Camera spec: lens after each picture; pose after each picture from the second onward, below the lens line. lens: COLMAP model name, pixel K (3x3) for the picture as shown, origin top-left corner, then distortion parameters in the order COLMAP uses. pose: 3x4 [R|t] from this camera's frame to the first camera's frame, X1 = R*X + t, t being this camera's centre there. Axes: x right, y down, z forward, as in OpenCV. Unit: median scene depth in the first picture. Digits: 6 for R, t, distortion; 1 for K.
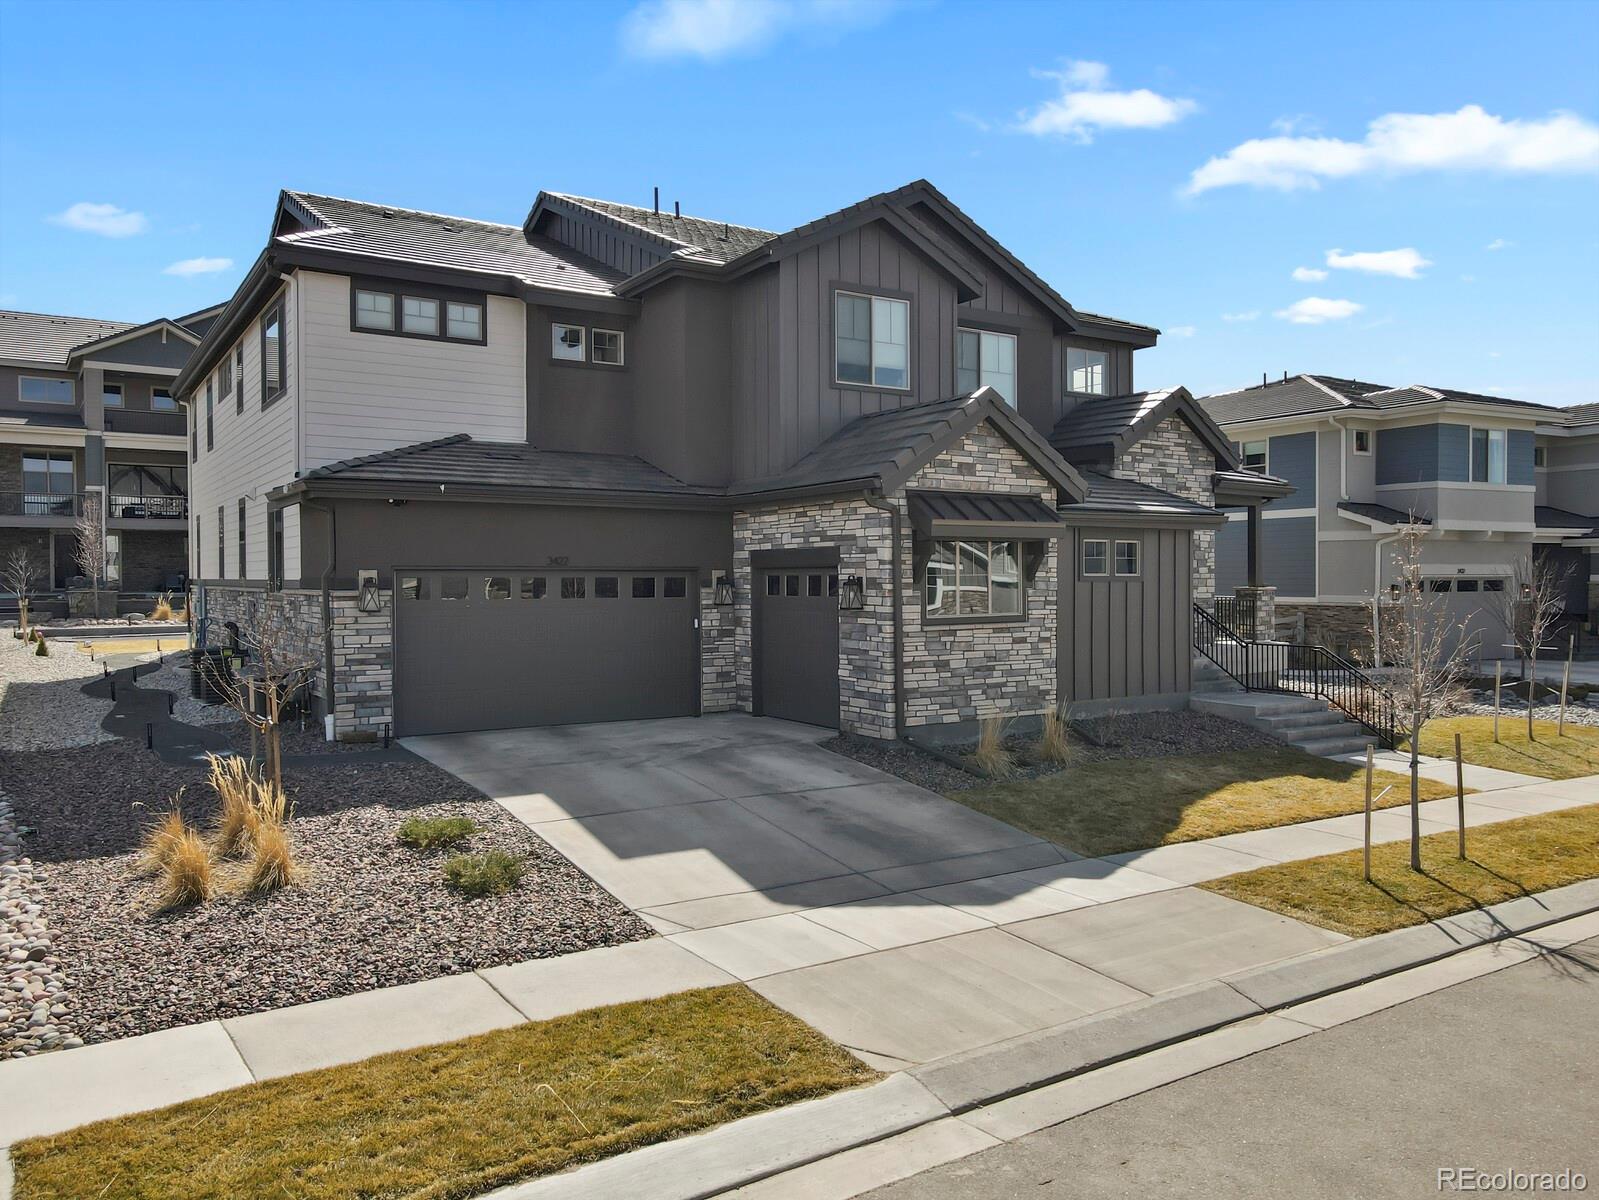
lens RADIAL K [[1171.0, 0, 795.5], [0, 1171.0, 599.4], [0, 0, 1]] dist [0.010020, 0.008997]
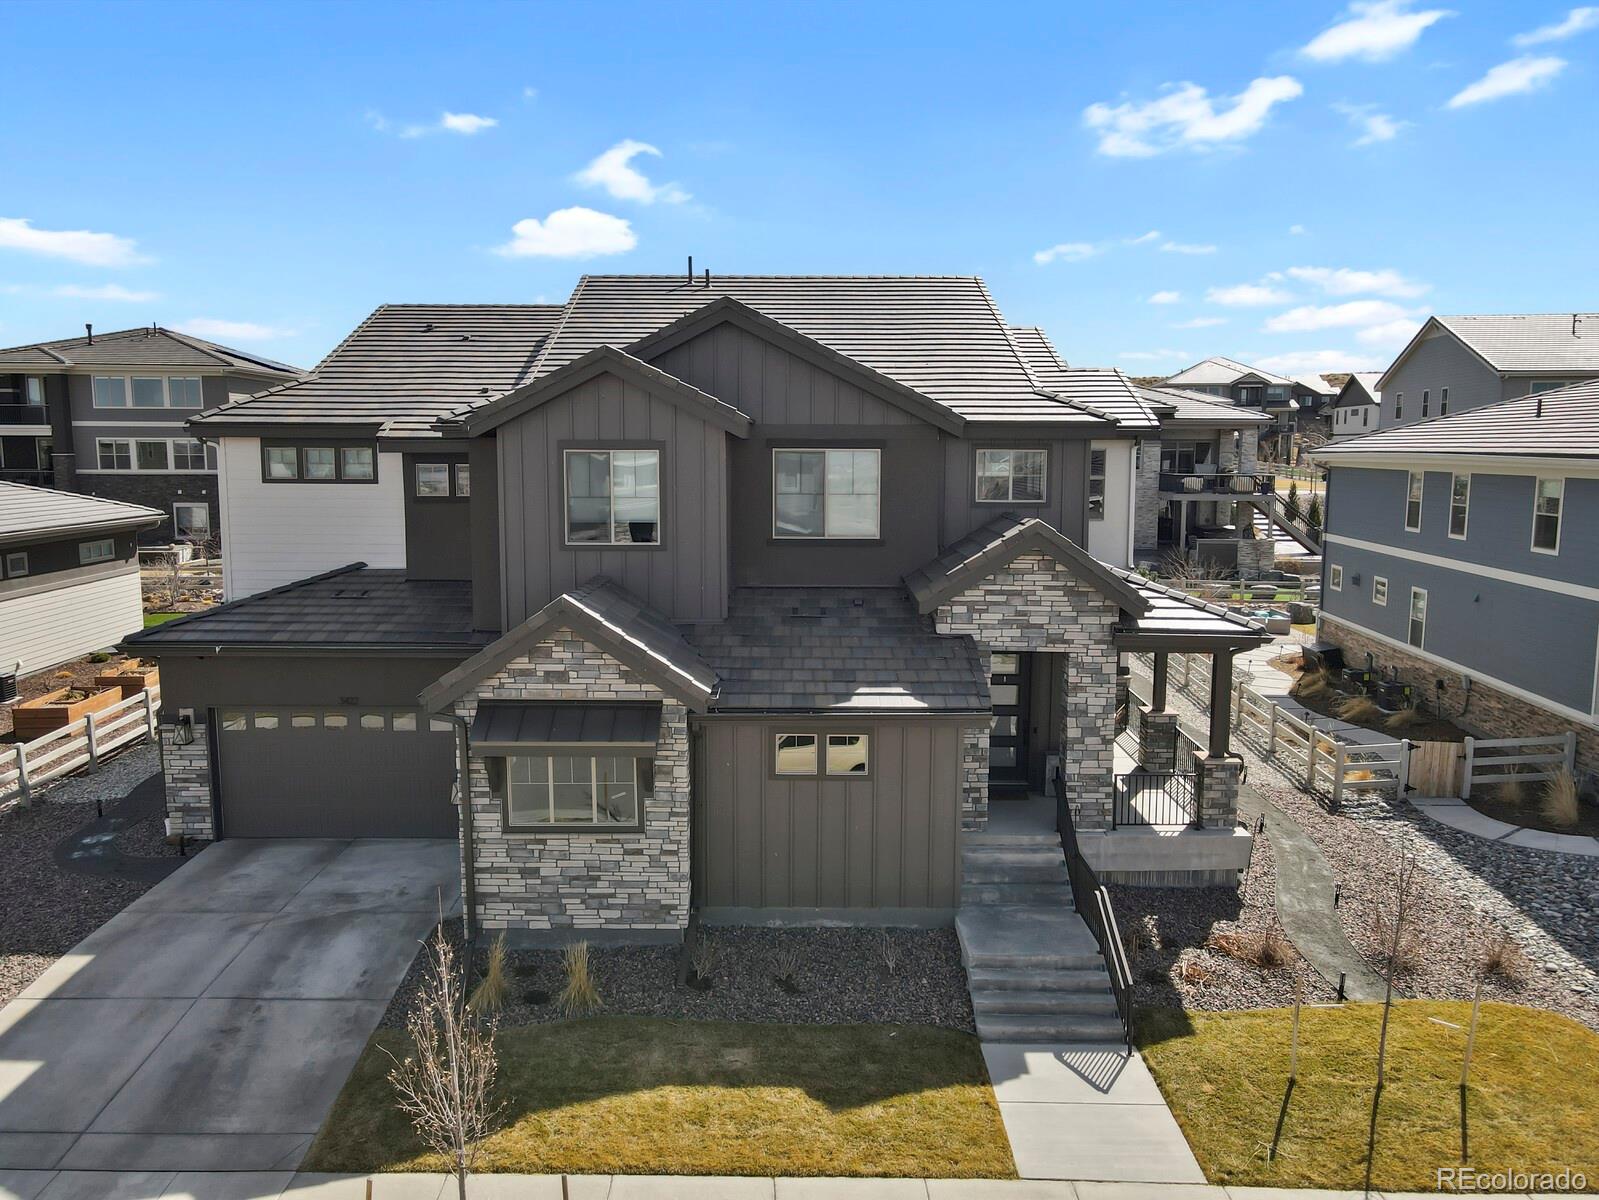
lens RADIAL K [[1171.0, 0, 795.5], [0, 1171.0, 599.4], [0, 0, 1]] dist [0.010020, 0.008997]
pose [[0.840016, 0.076463, -0.537146, 0.804342], [-0.015407, 0.992982, 0.117257, -0.283900], [0.542342, -0.090222, 0.835299, 0.304191]]
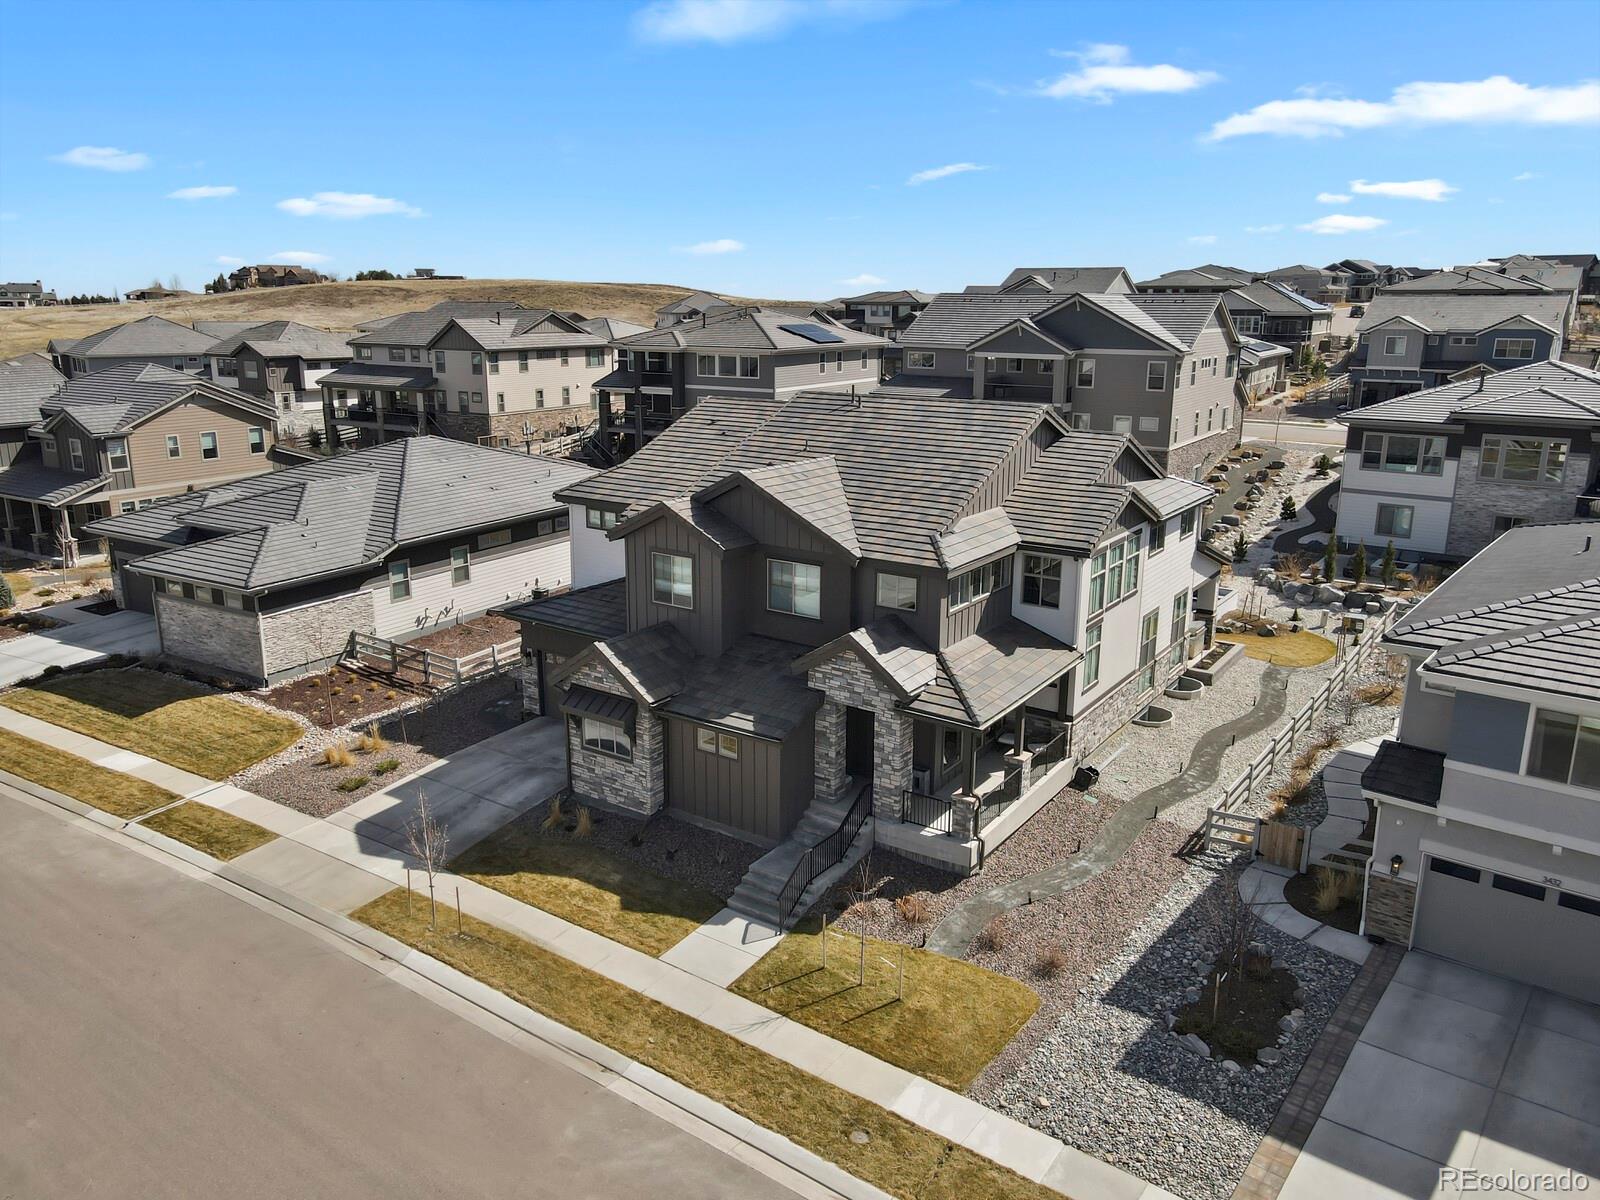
lens RADIAL K [[1162.1, 0, 779.8], [0, 1162.1, 607.9], [0, 0, 1]] dist [-0.016447, 0.001848]
pose [[0.378184, 0.241084, -0.893787, 1.904134], [-0.020522, 0.967440, 0.252268, -0.700684], [0.925503, -0.077062, 0.370818, 0.563140]]
